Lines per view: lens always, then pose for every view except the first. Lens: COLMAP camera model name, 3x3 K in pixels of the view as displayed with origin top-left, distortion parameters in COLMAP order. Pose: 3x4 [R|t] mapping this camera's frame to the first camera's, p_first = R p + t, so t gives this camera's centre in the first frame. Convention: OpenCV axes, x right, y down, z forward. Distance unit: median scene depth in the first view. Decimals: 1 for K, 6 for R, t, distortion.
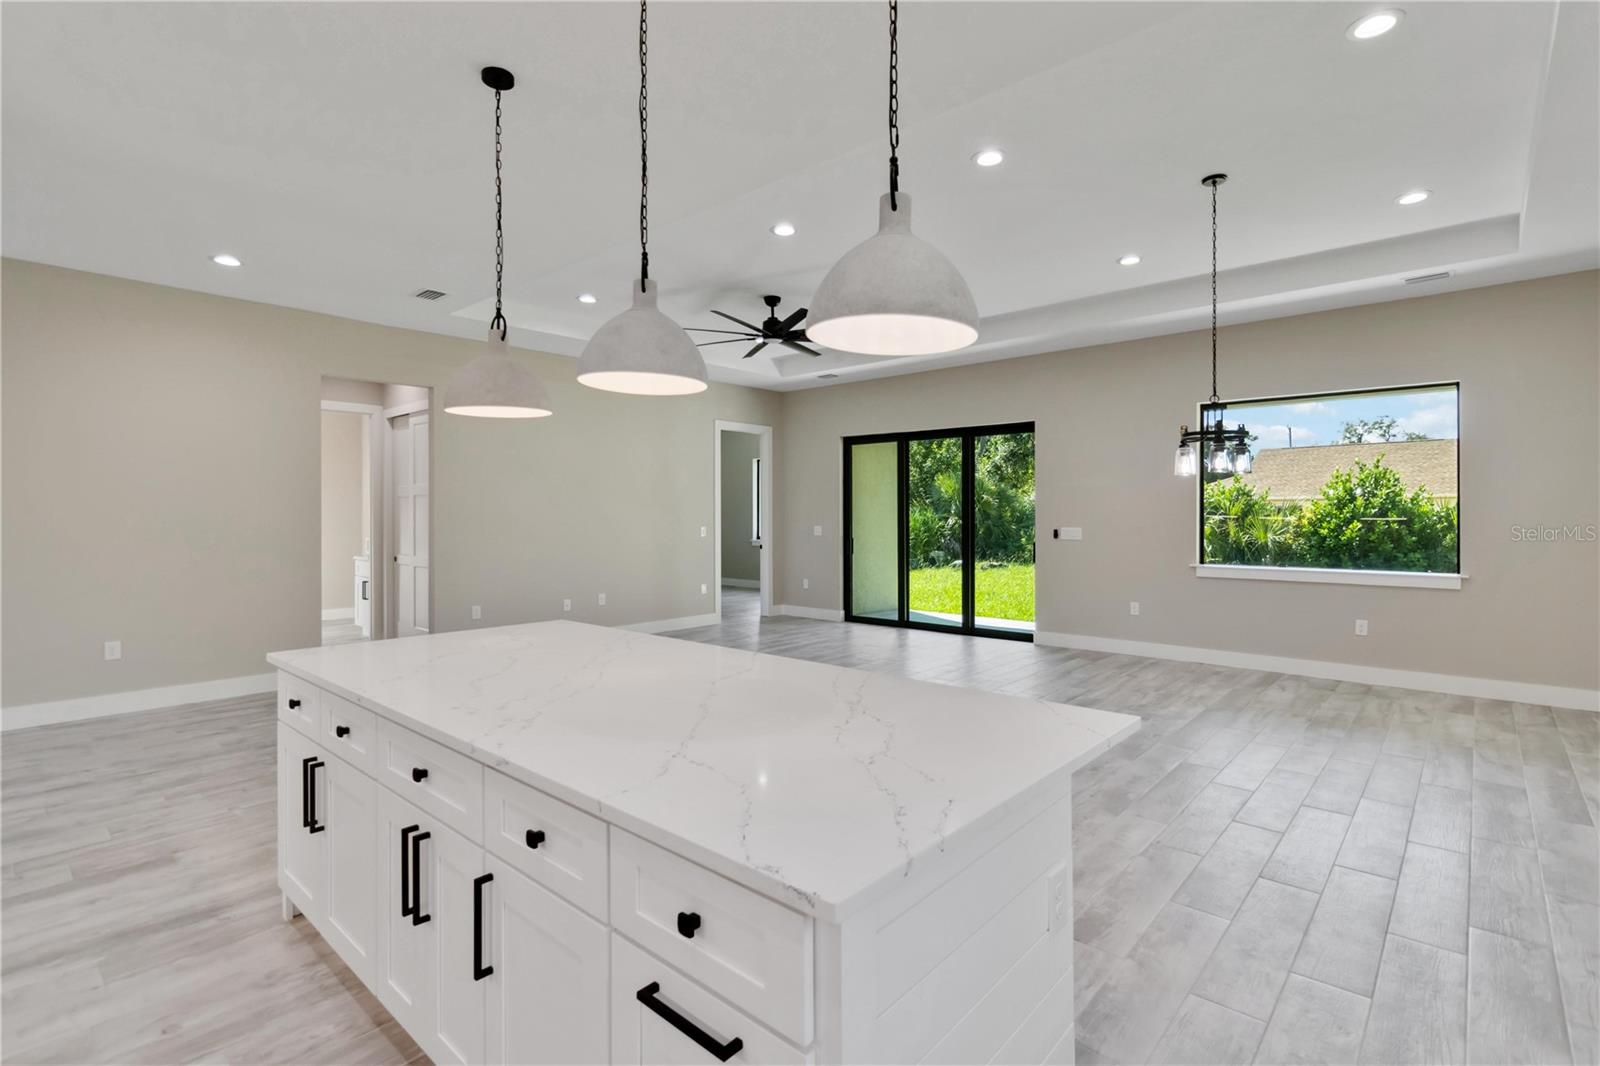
lens RADIAL K [[747.9, 0, 814.7], [0, 747.9, 528.1], [0, 0, 1]] dist [-0.000883, 0.000127]
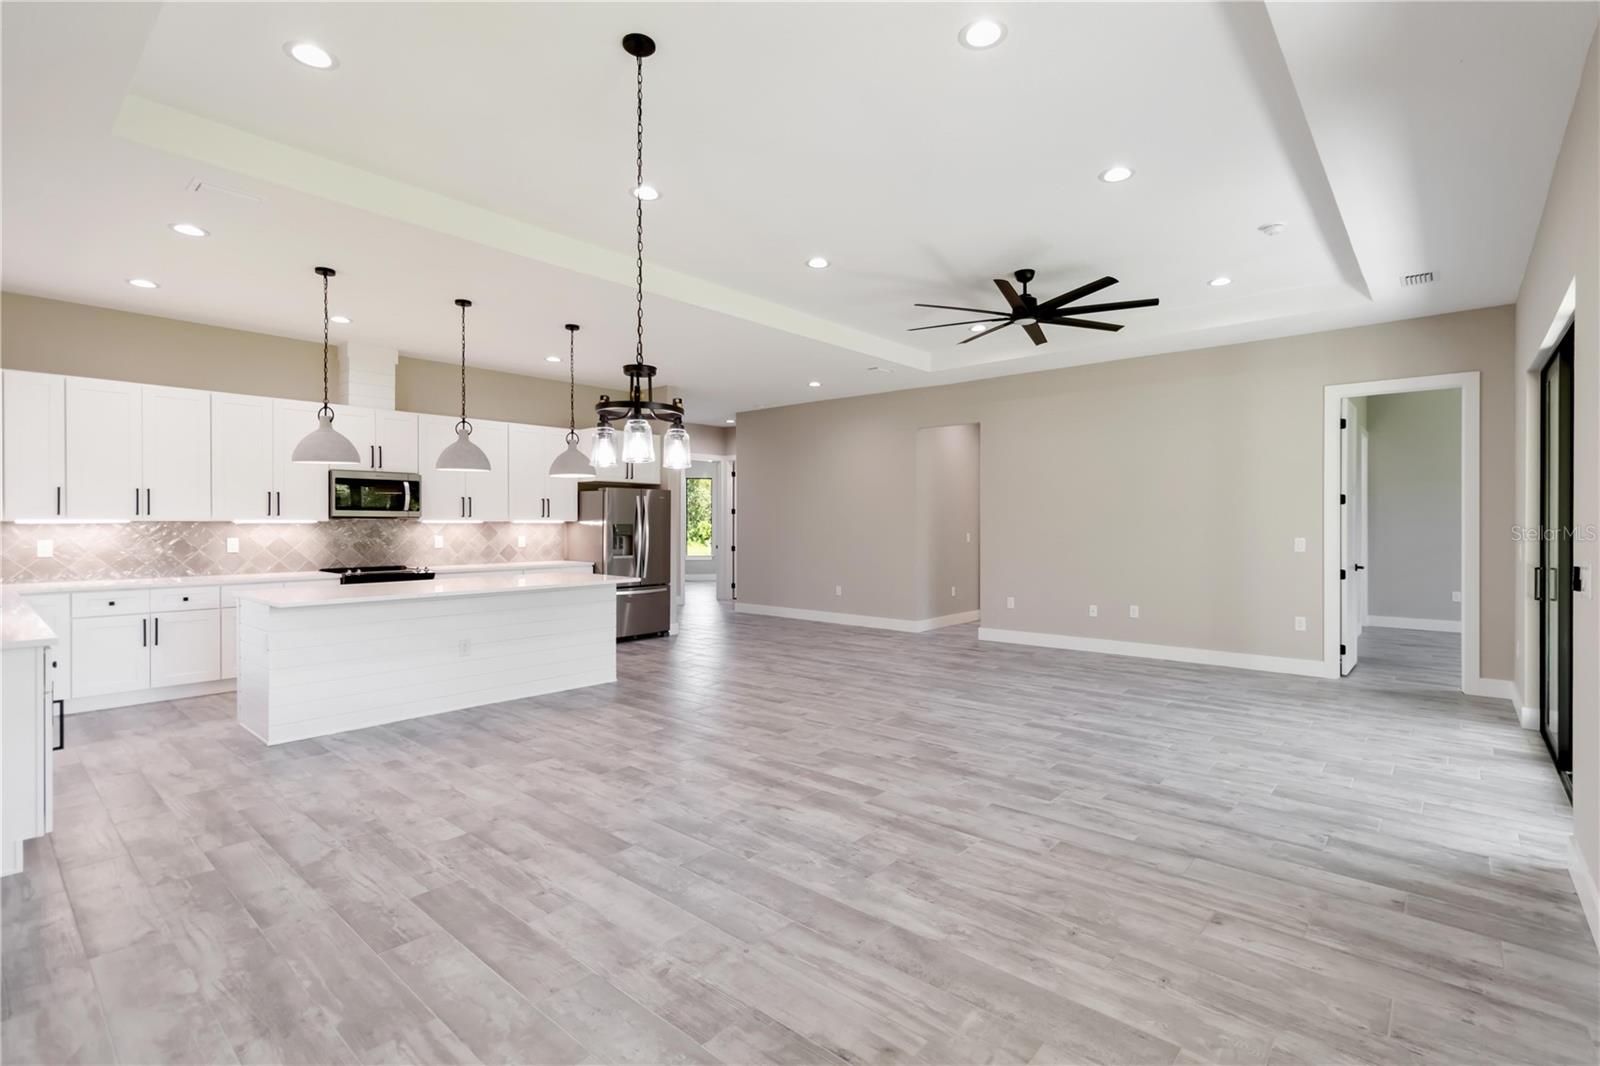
lens RADIAL K [[742.1, 0, 816.0], [0, 742.1, 524.7], [0, 0, 1]] dist [0.001893, 0.000580]
pose [[0.013141, 0.005964, -0.999896, 0.572094], [-0.015850, 0.999858, 0.005756, -0.011264], [0.999788, 0.015773, 0.013233, 0.533920]]
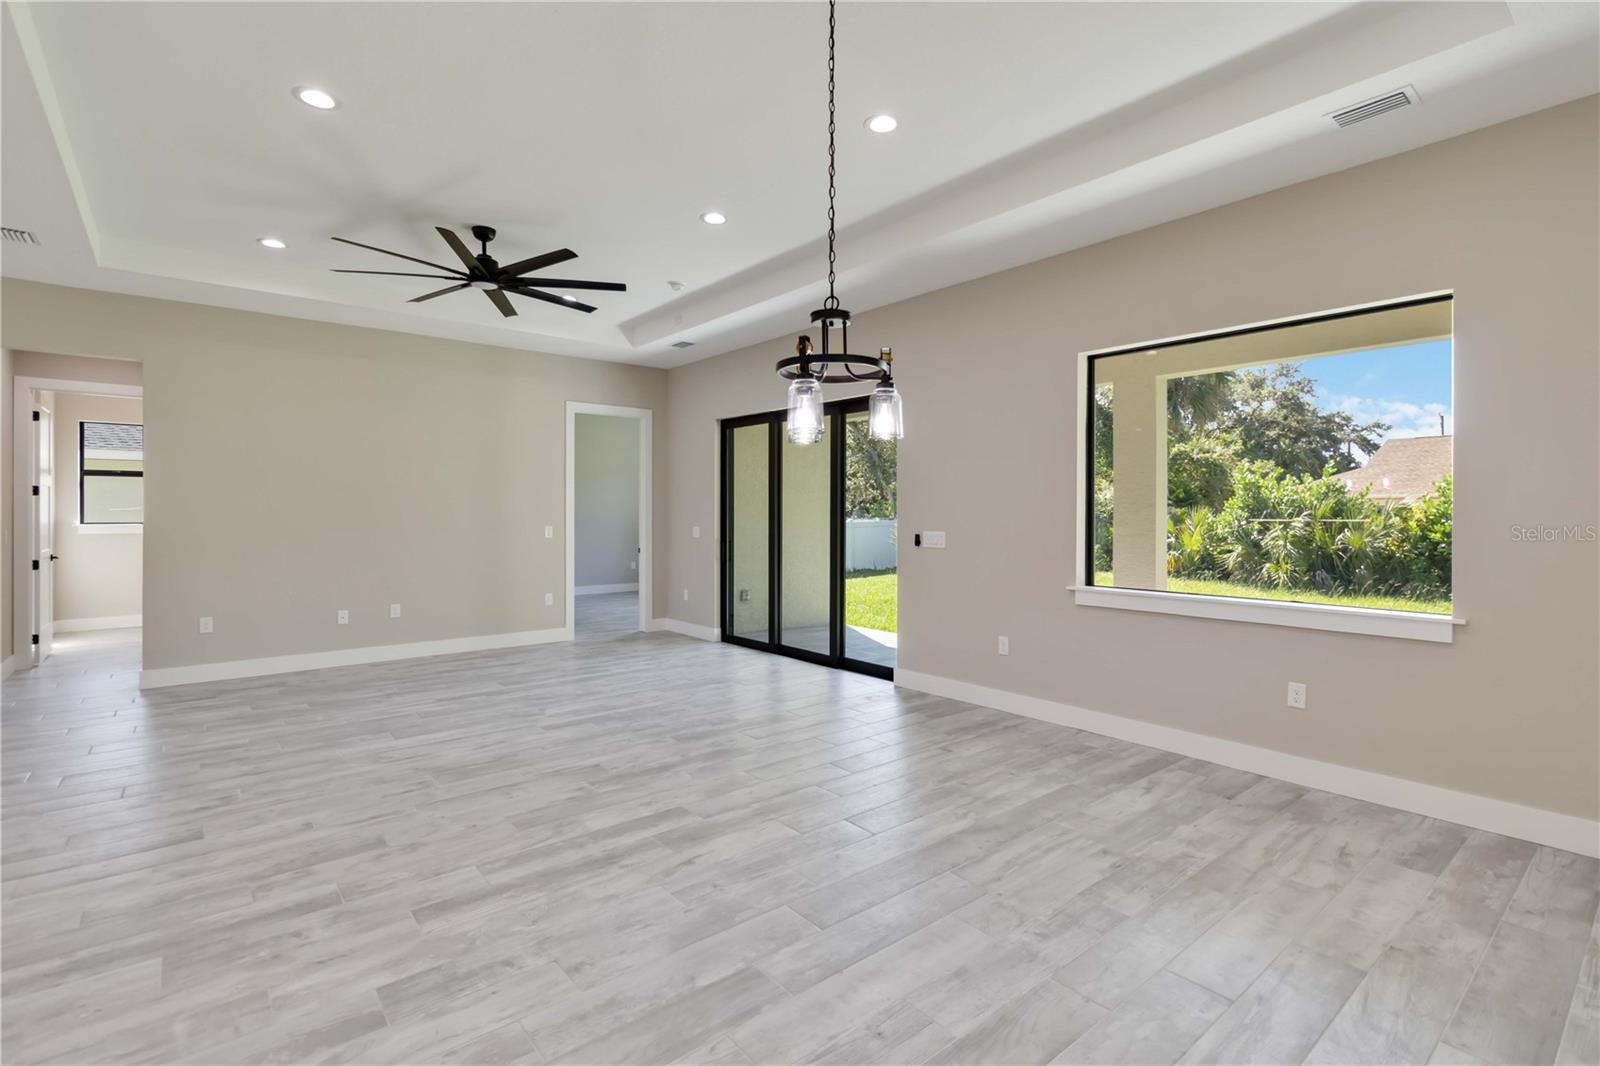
lens RADIAL K [[742.1, 0, 816.0], [0, 742.1, 524.7], [0, 0, 1]] dist [0.001893, 0.000580]
pose [[0.988884, 0.006259, -0.148559, 0.281018], [-0.006566, 0.999977, -0.001578, -0.004734], [0.148546, 0.002536, 0.988902, 0.212191]]
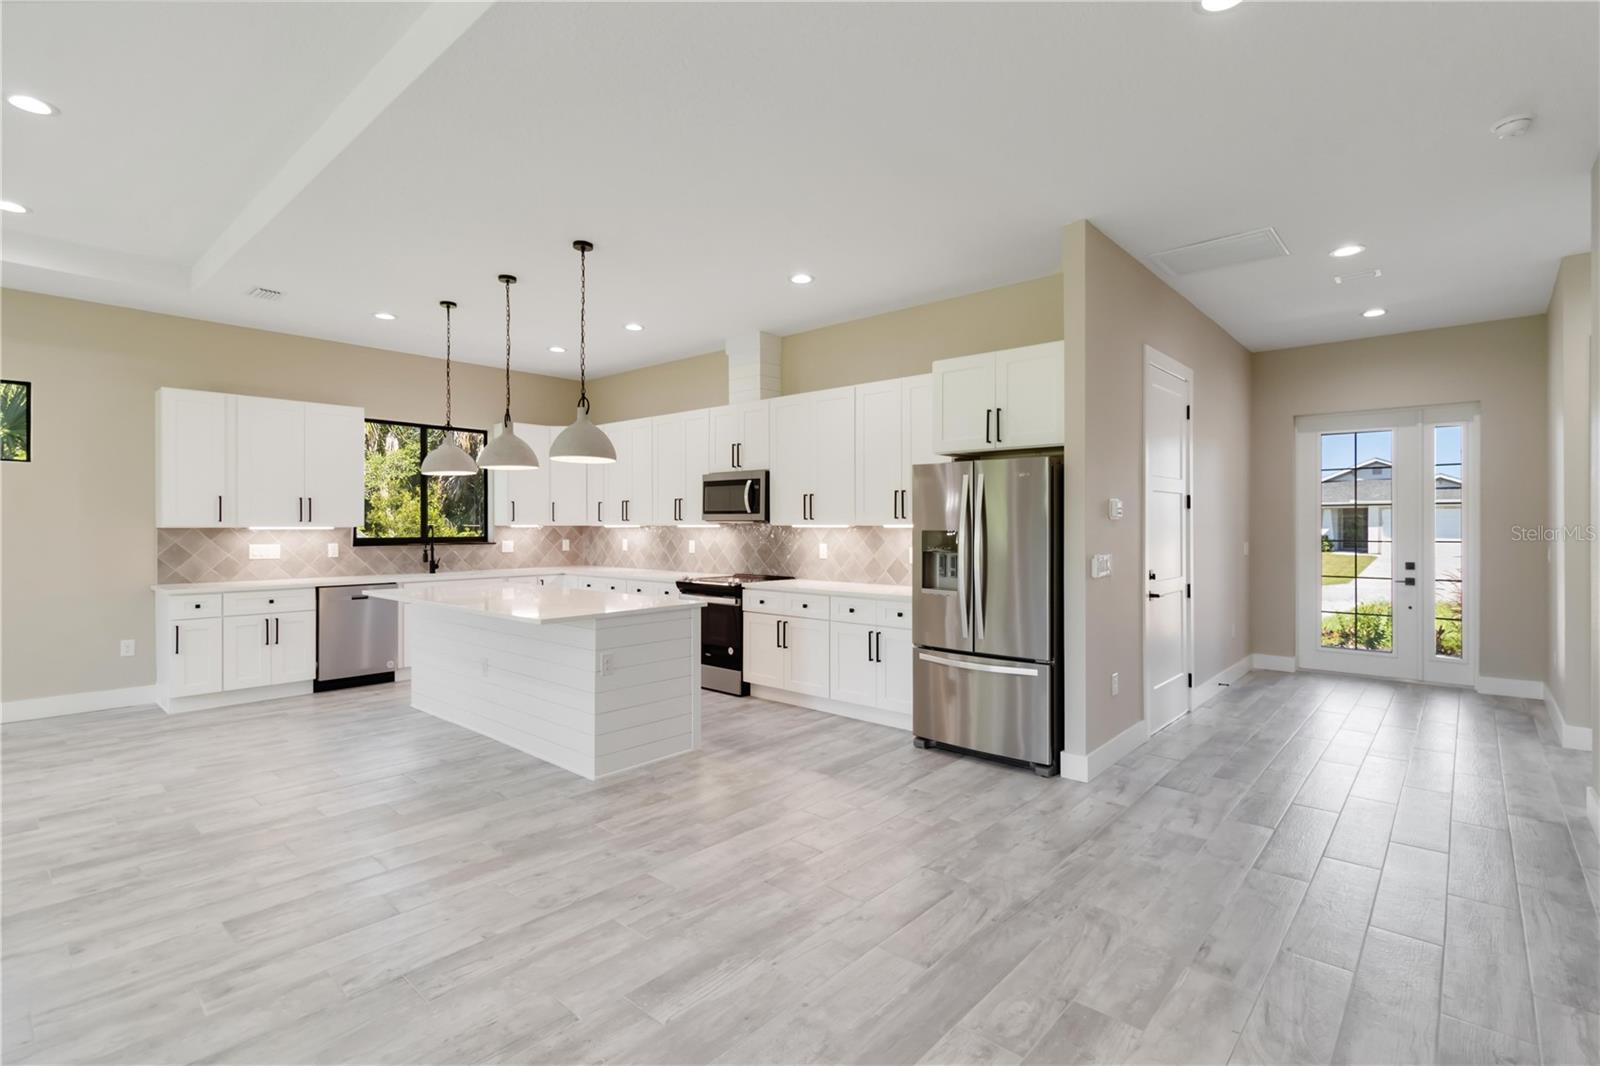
lens RADIAL K [[747.9, 0, 814.7], [0, 747.9, 528.1], [0, 0, 1]] dist [-0.000883, 0.000127]
pose [[-0.999996, 0.002820, -0.000941, -0.281677], [0.002803, 0.999847, 0.017283, -0.012629], [0.000989, 0.017281, -0.999850, 0.799461]]
